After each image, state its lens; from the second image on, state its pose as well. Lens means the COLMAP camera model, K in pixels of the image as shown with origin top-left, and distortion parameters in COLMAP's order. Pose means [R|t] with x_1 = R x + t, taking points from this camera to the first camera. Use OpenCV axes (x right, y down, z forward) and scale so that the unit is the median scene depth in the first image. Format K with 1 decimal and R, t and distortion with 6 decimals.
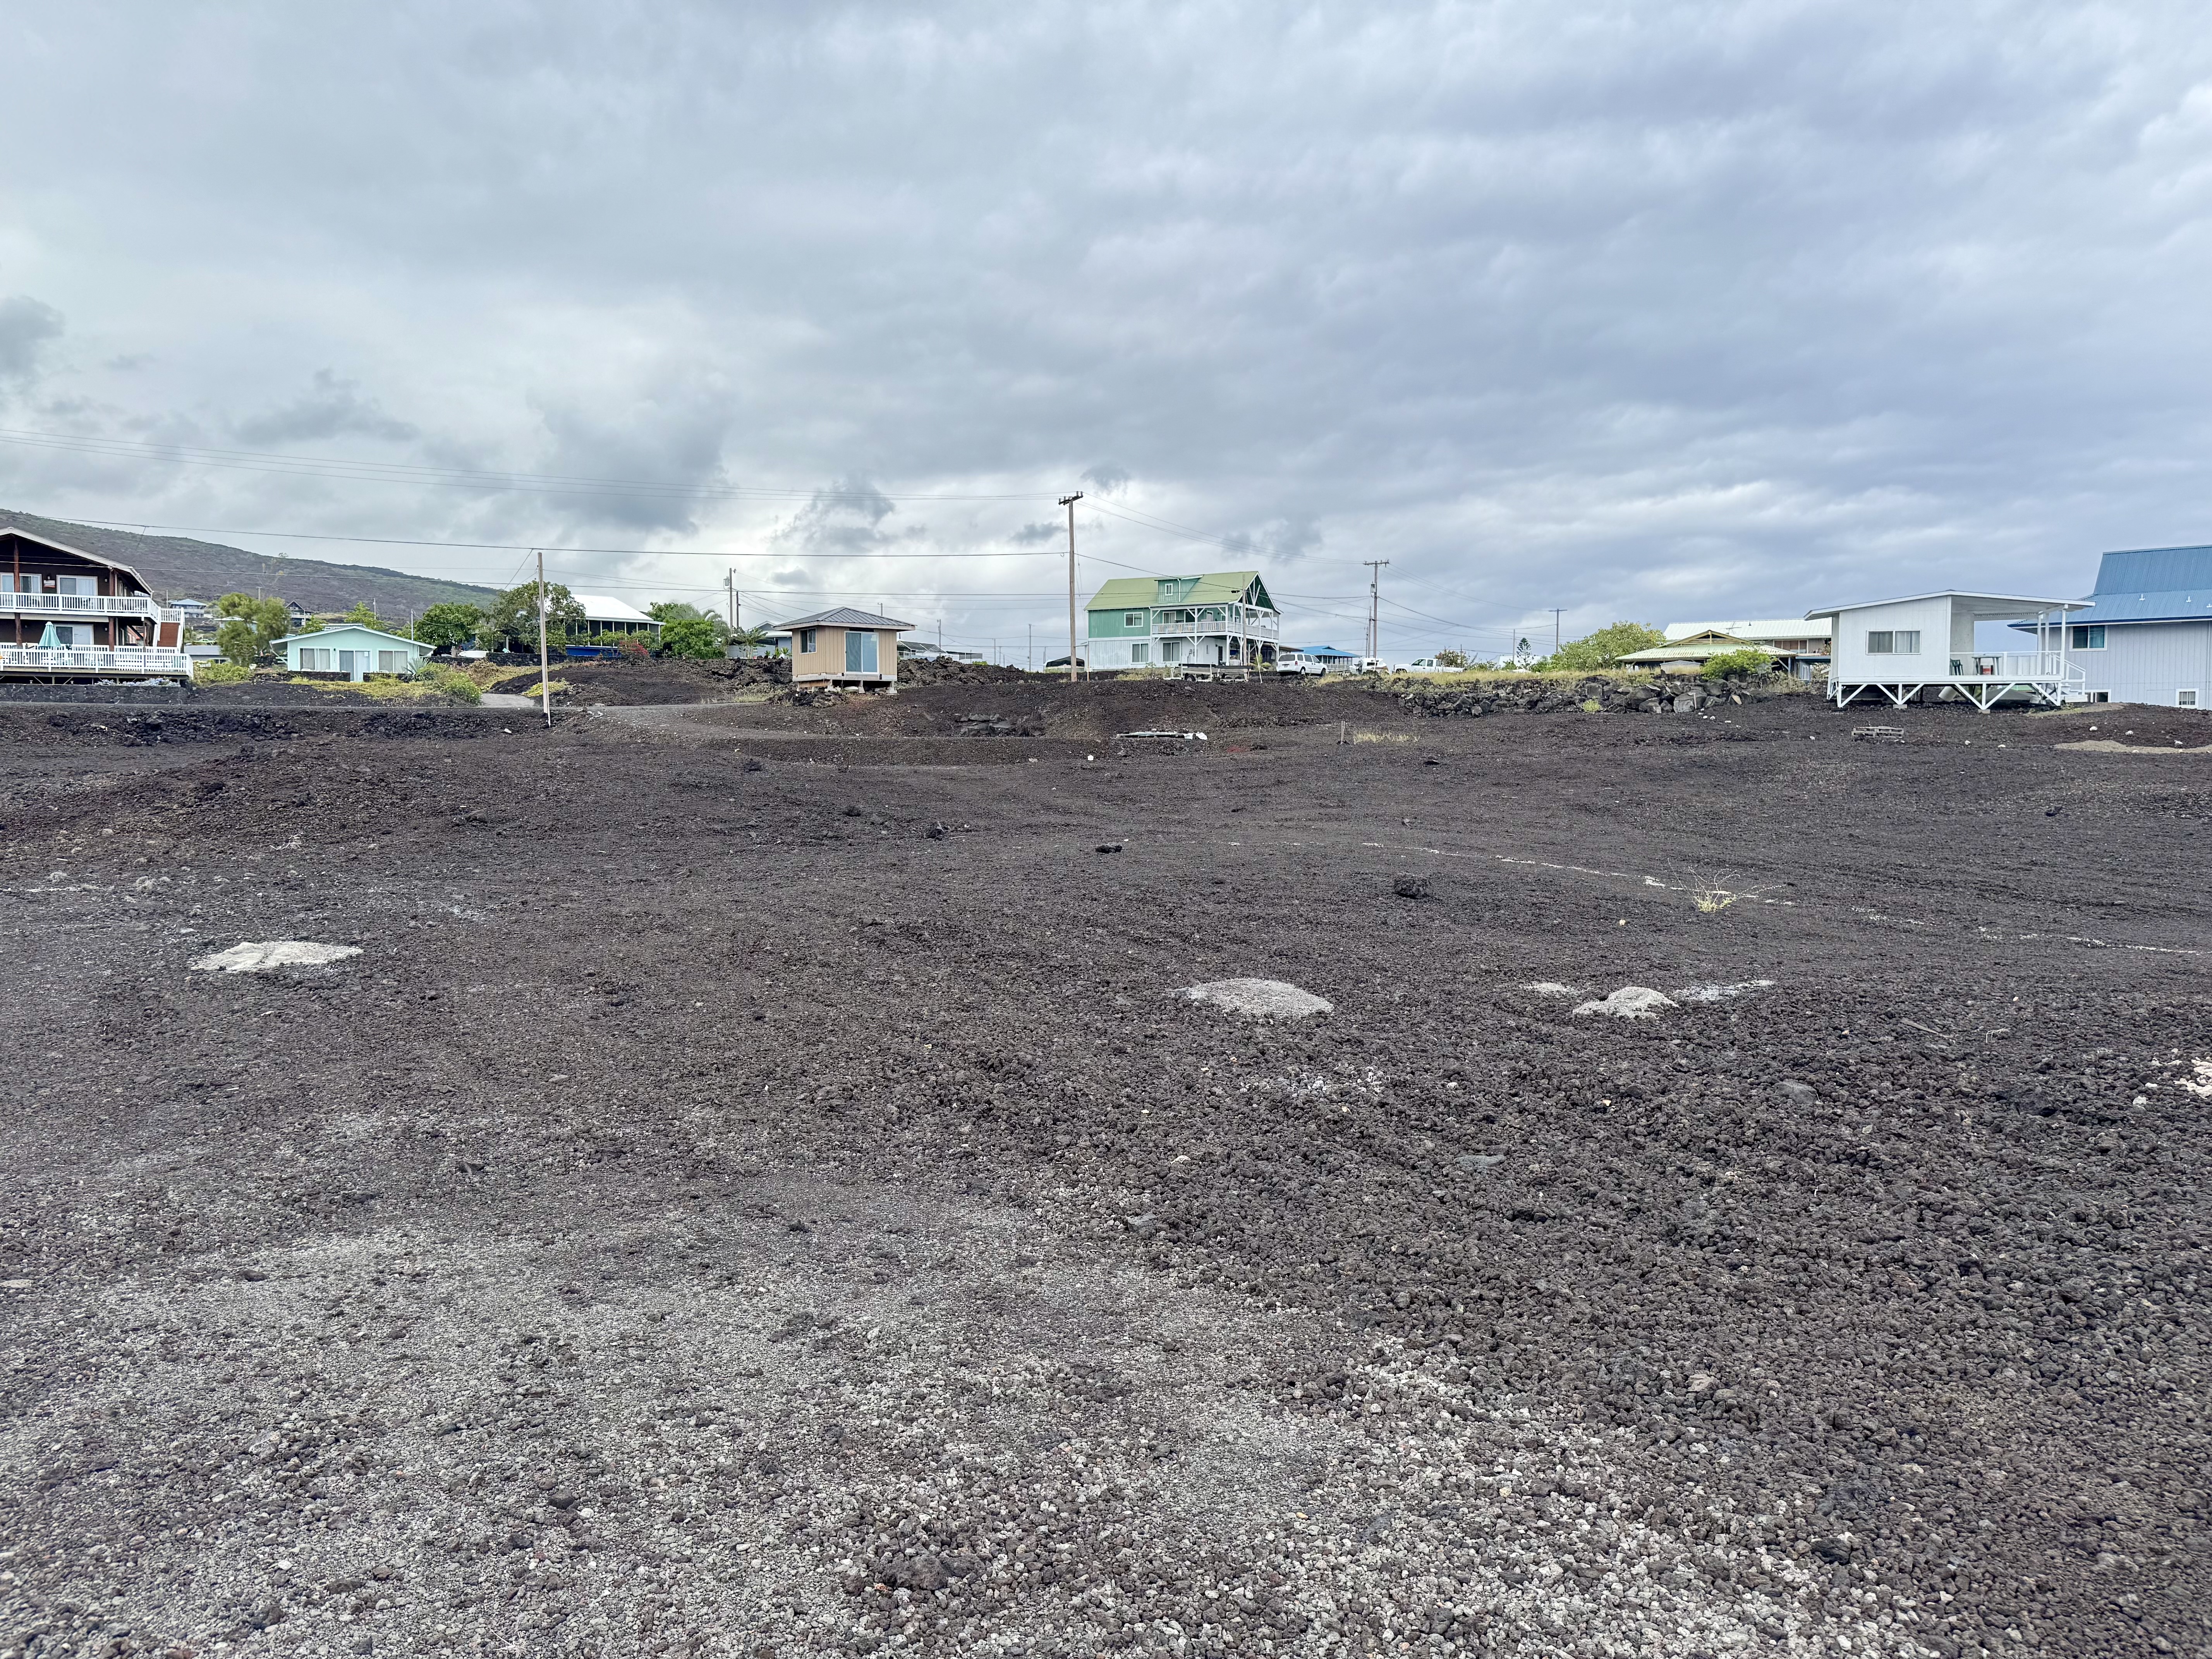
lens RADIAL K [[1556.2, 0, 1117.7], [0, 1556.2, 836.2], [0, 0, 1]] dist [0.109856, -0.166134]
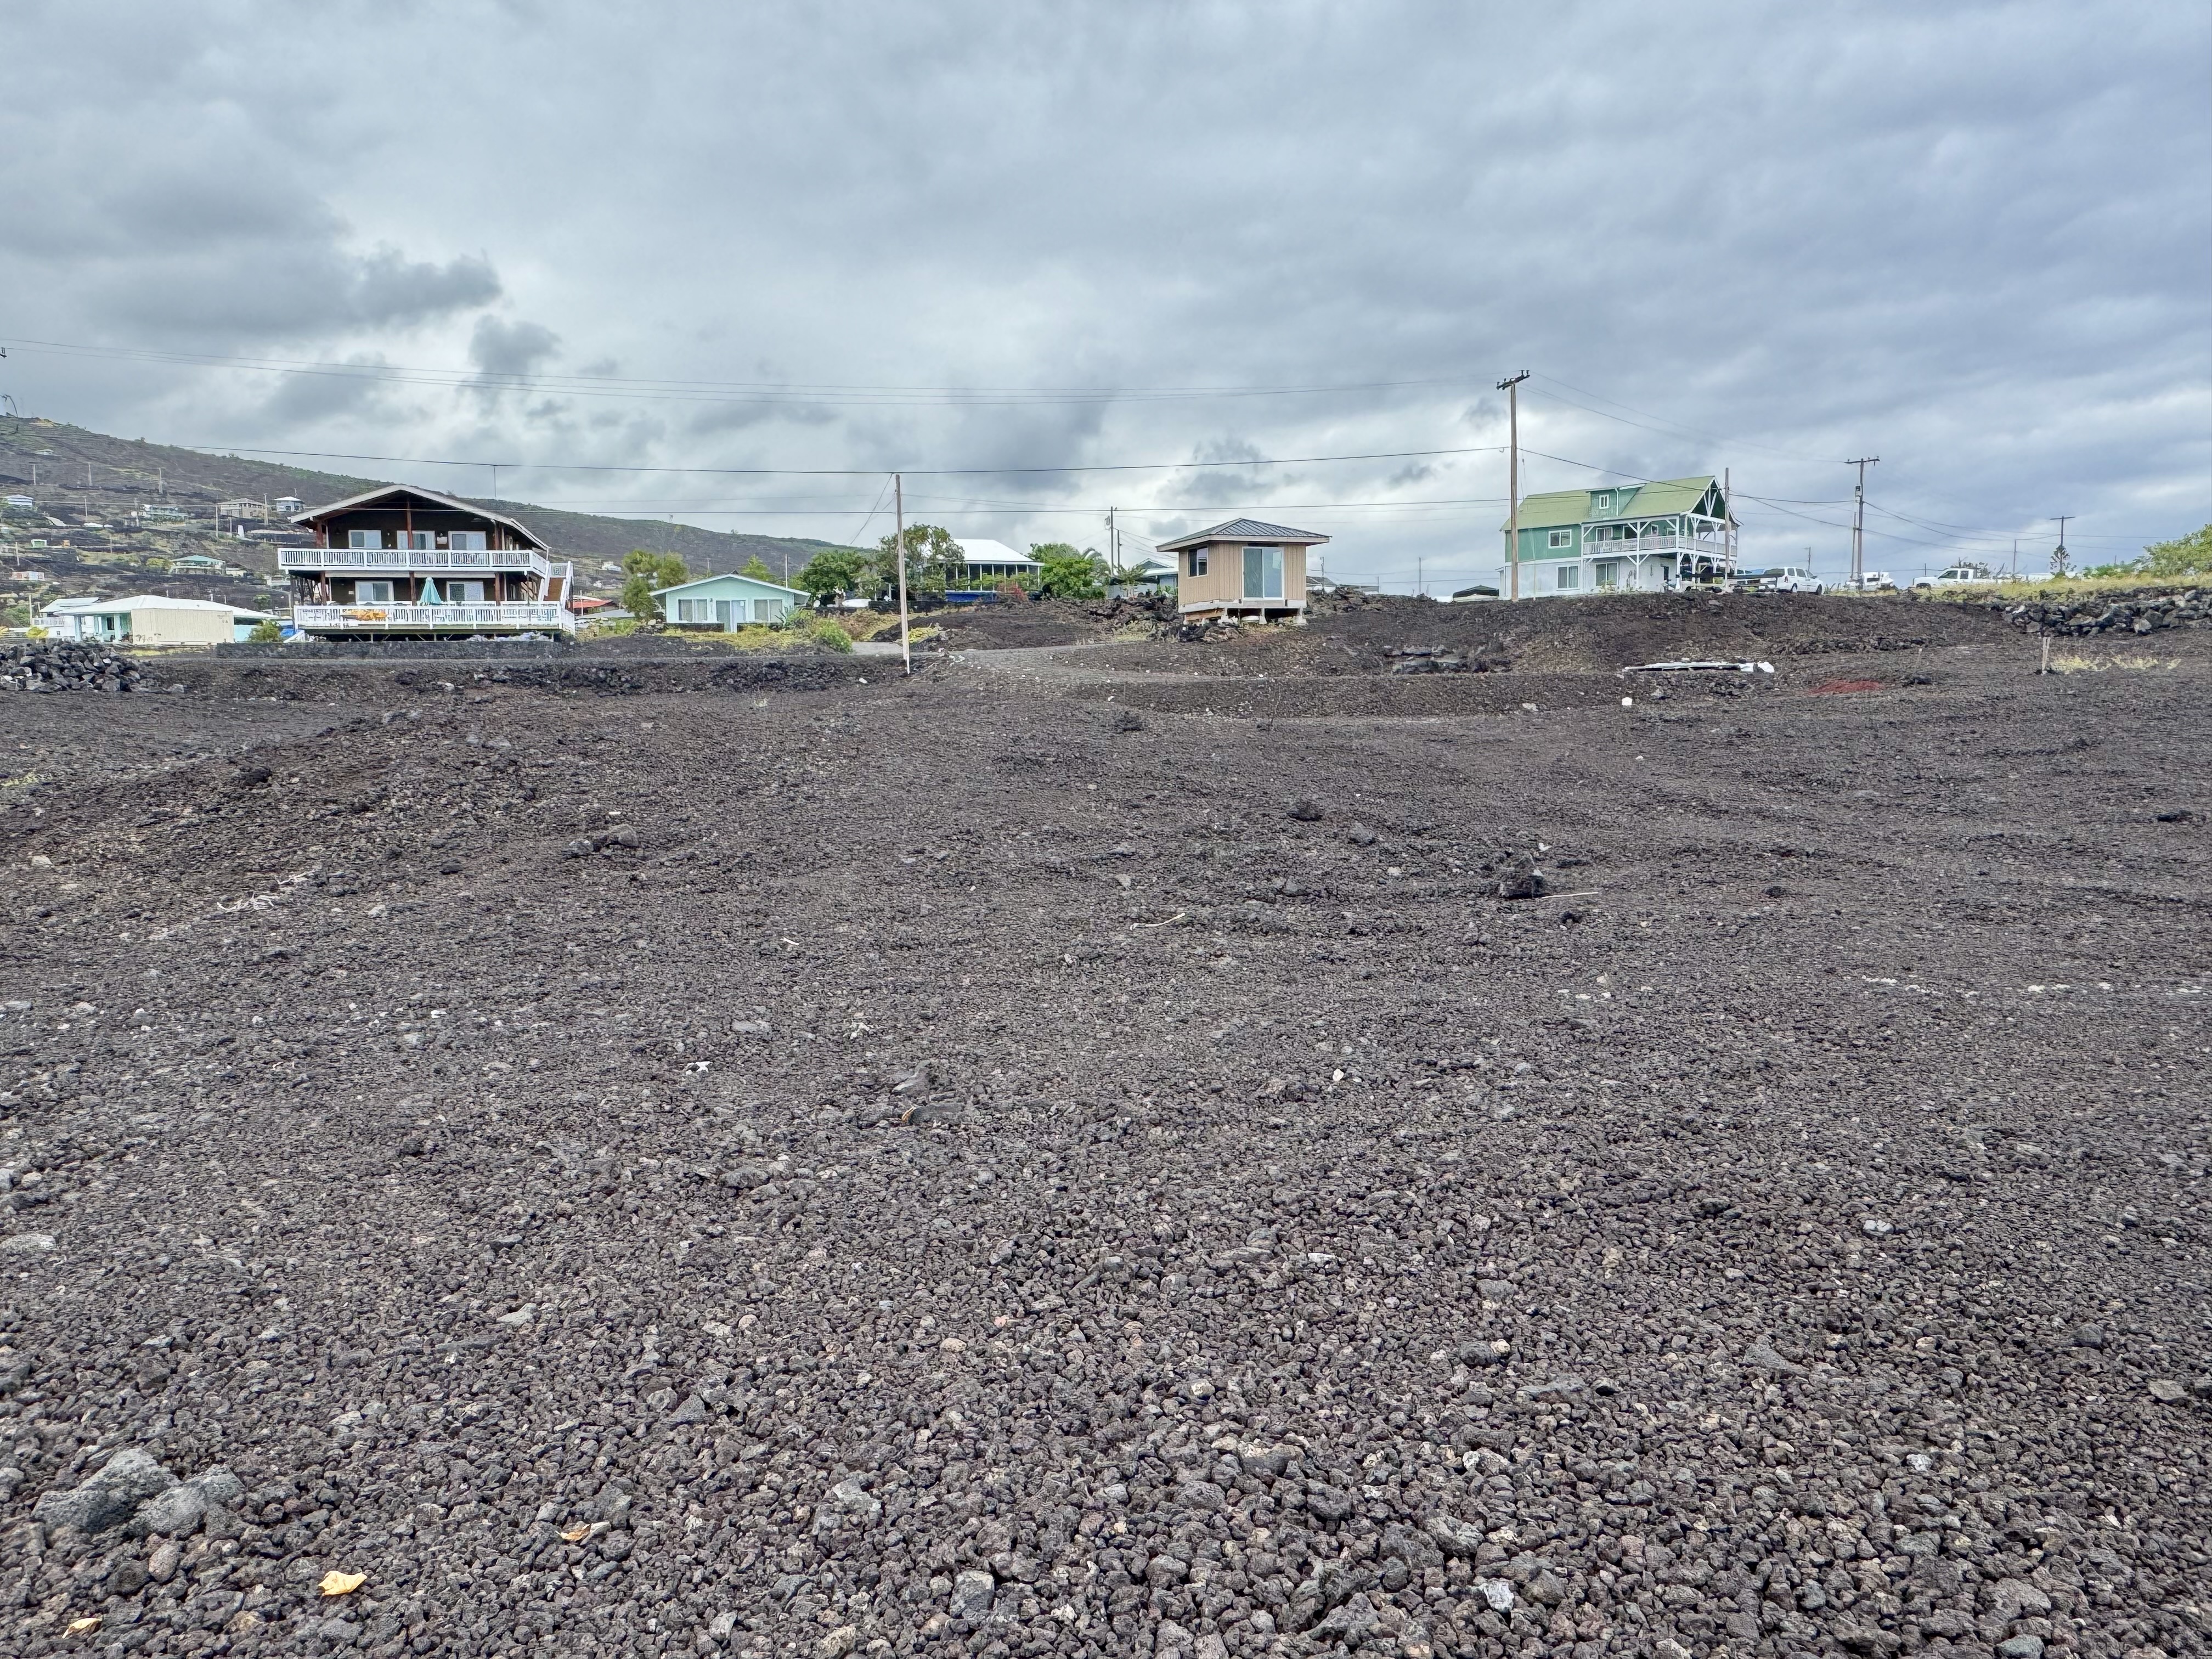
lens RADIAL K [[1499.2, 0, 1106.0], [0, 1499.2, 829.5], [0, 0, 1]] dist [-0.018030, 0.001469]
pose [[0.969289, 0.006319, -0.245842, -0.039061], [0.002306, 0.999392, 0.034780, -0.009754], [0.245912, -0.034279, 0.968686, 0.172251]]
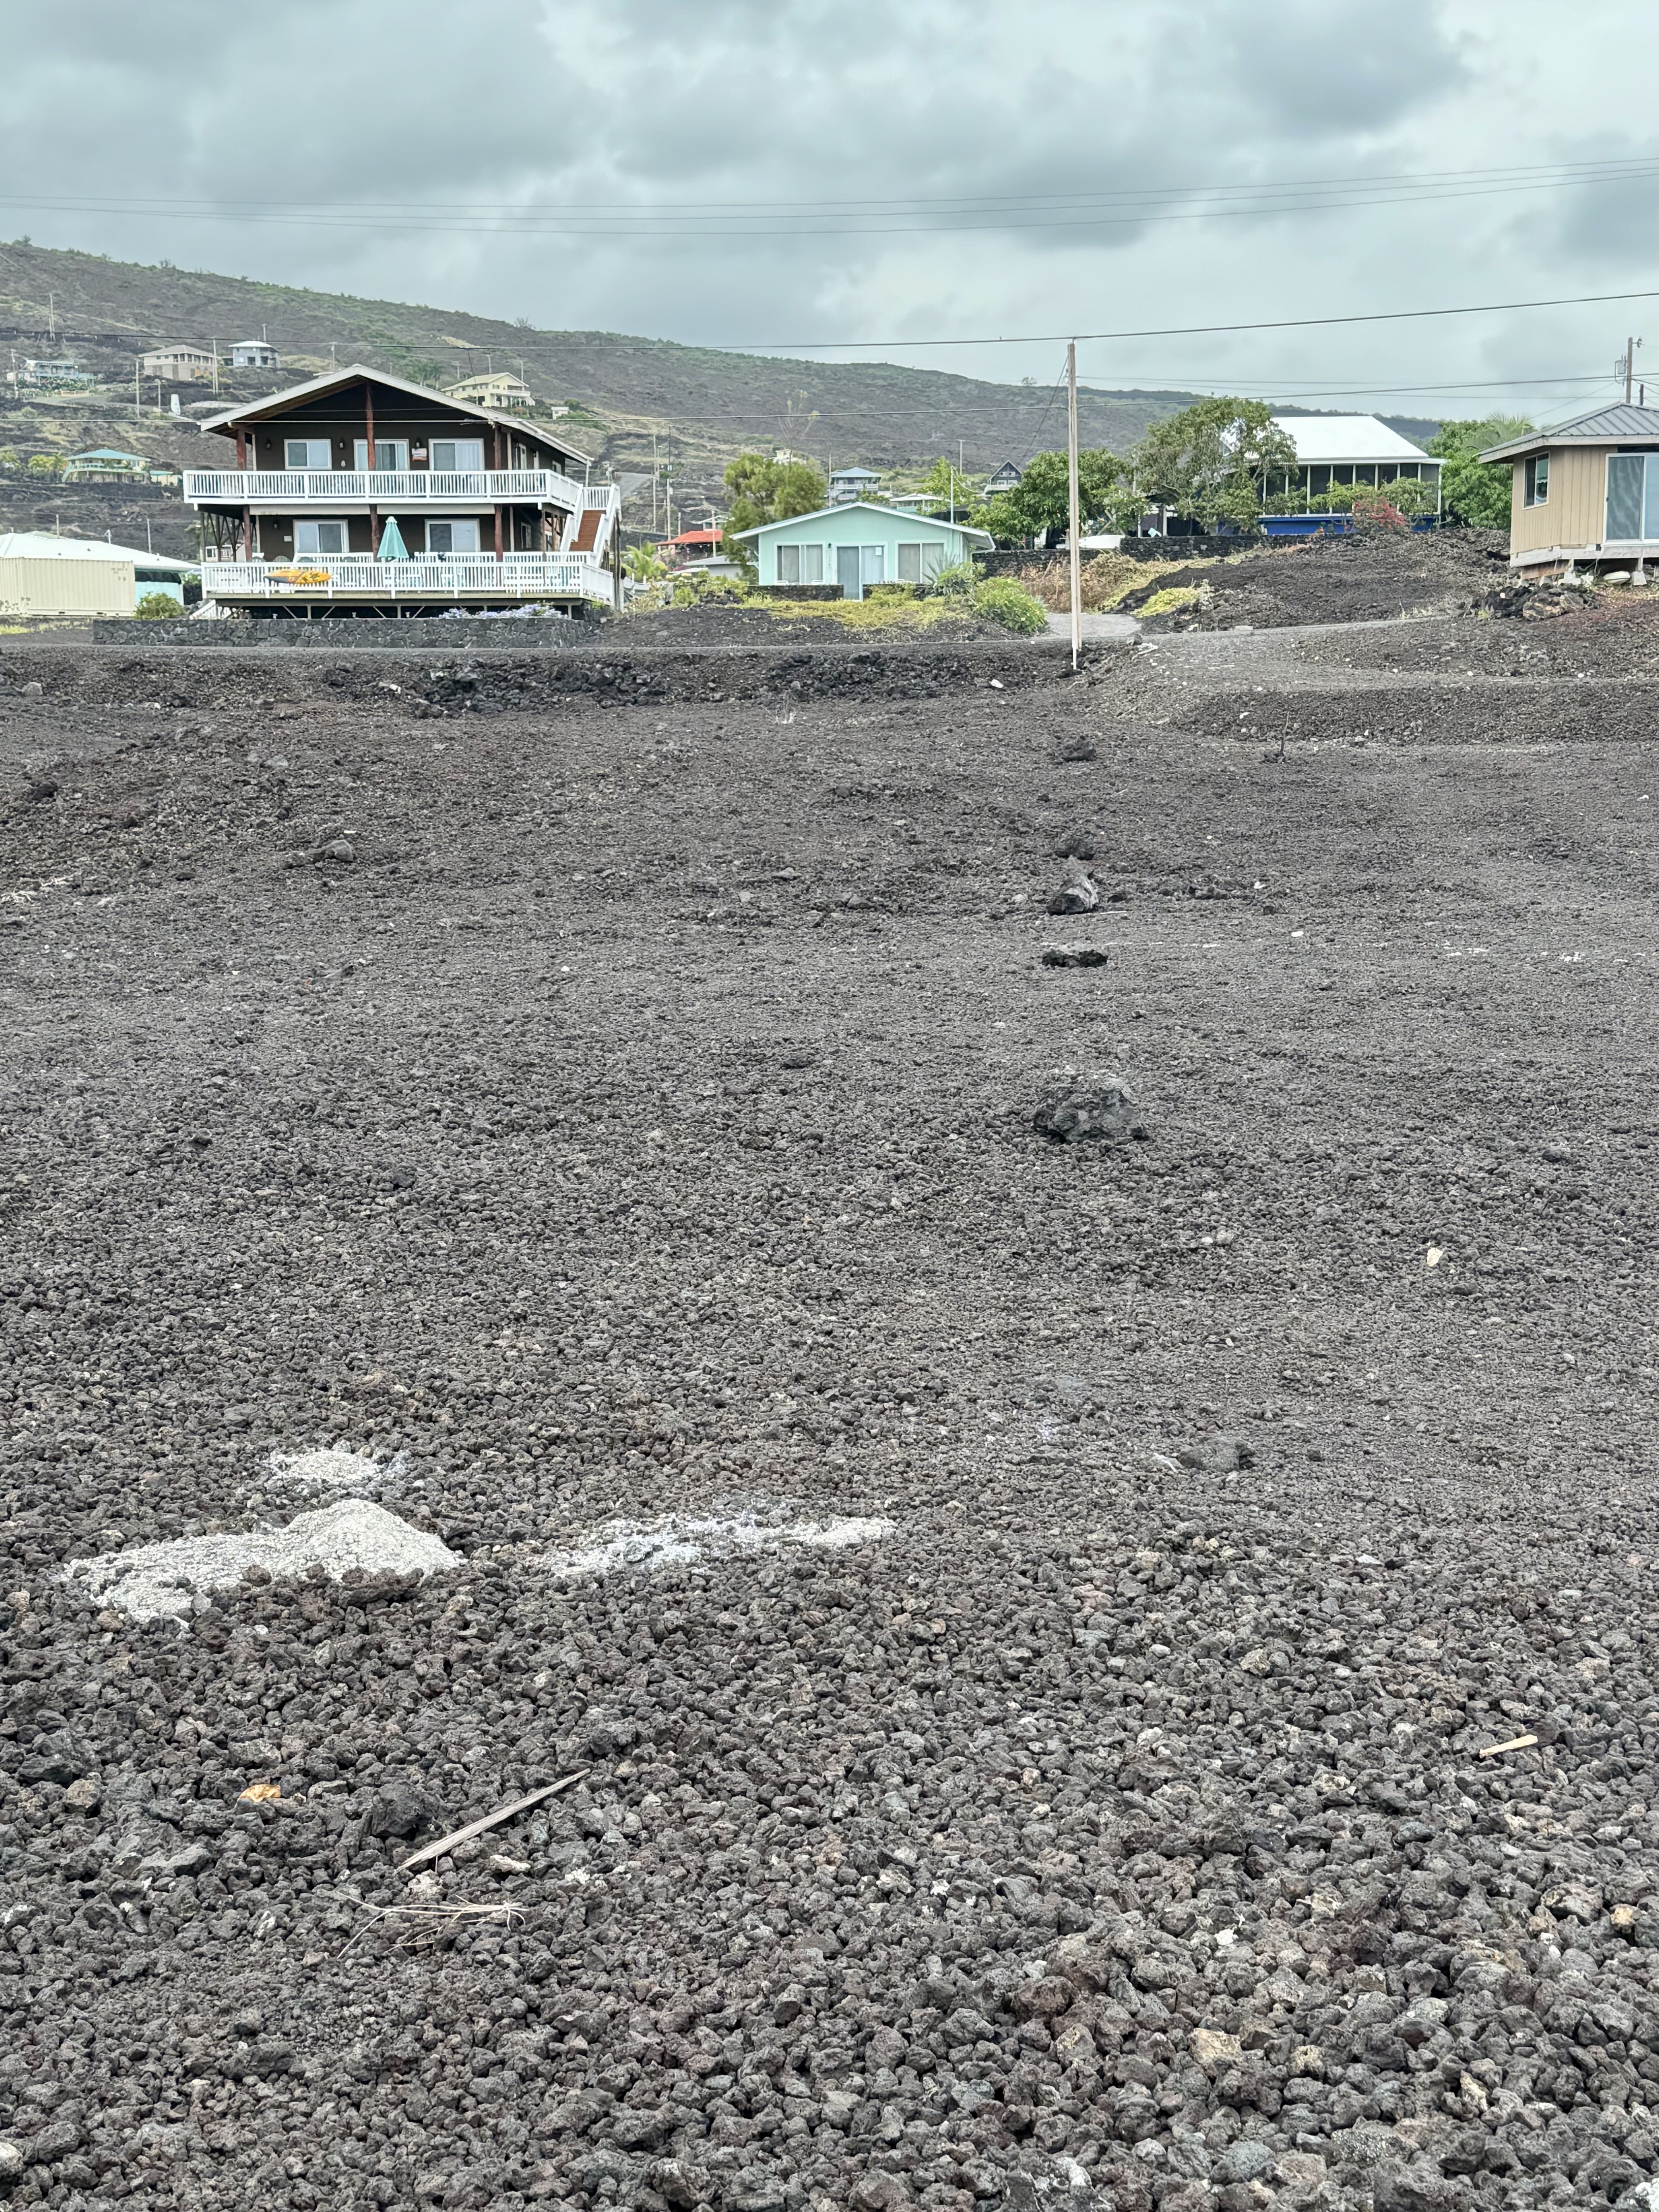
lens RADIAL K [[2931.2, 0, 829.5], [0, 2931.2, 1106.0], [0, 0, 1]] dist [0.155403, -0.034263]
pose [[0.847305, 0.060710, -0.527625, 0.087876], [-0.018420, 0.996207, 0.085046, -0.004464], [0.530787, -0.062341, 0.845209, 0.067906]]
